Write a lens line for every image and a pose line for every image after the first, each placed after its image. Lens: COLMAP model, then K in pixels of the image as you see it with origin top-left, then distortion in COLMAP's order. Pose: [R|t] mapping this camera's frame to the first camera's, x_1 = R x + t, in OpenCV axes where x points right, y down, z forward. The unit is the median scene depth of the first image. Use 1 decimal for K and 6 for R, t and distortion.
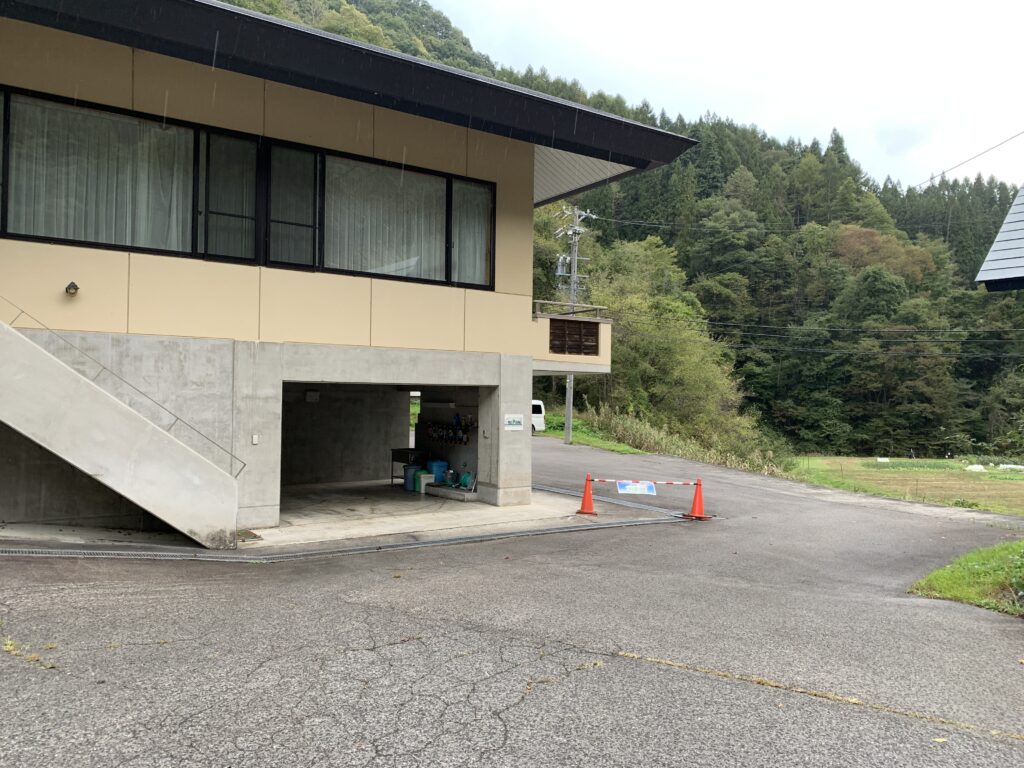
lens RADIAL K [[784.5, 0, 502.5], [0, 784.5, 384.1], [0, 0, 1]] dist [0.025060, -0.020496]
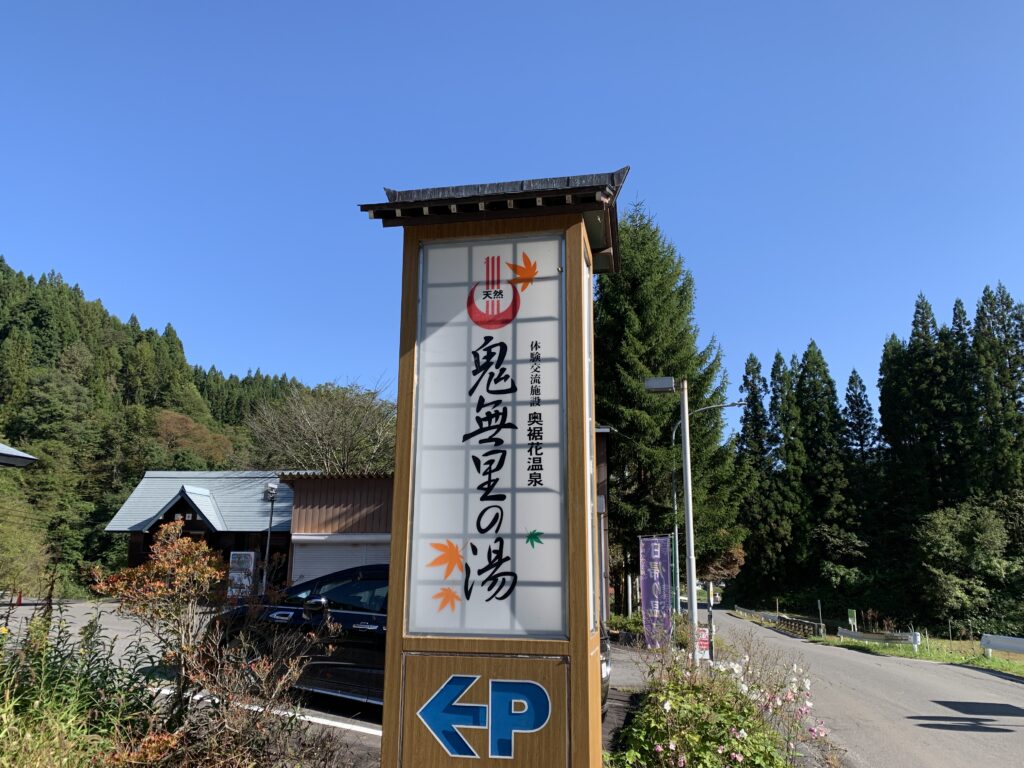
lens RADIAL K [[784.5, 0, 513.8], [0, 784.5, 375.5], [0, 0, 1]] dist [0.025060, -0.020496]
pose [[0.687989, 0.160085, 0.707844, -0.065193], [-0.010893, 0.977535, -0.210490, -0.006583], [-0.725639, 0.137104, 0.674278, -0.224140]]
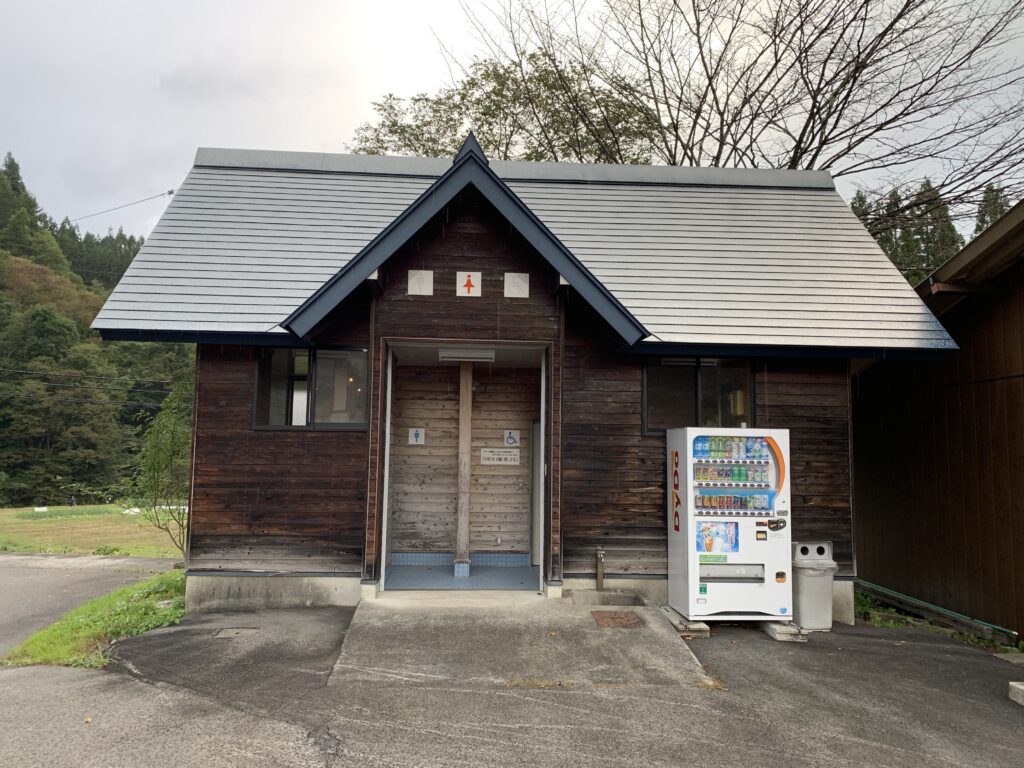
lens RADIAL K [[784.5, 0, 505.4], [0, 784.5, 380.7], [0, 0, 1]] dist [0.025060, -0.020496]
pose [[0.564450, 0.069335, 0.822550, 0.005899], [-0.018228, 0.997270, -0.071554, -0.000211], [-0.825266, 0.025395, 0.564173, 0.000995]]
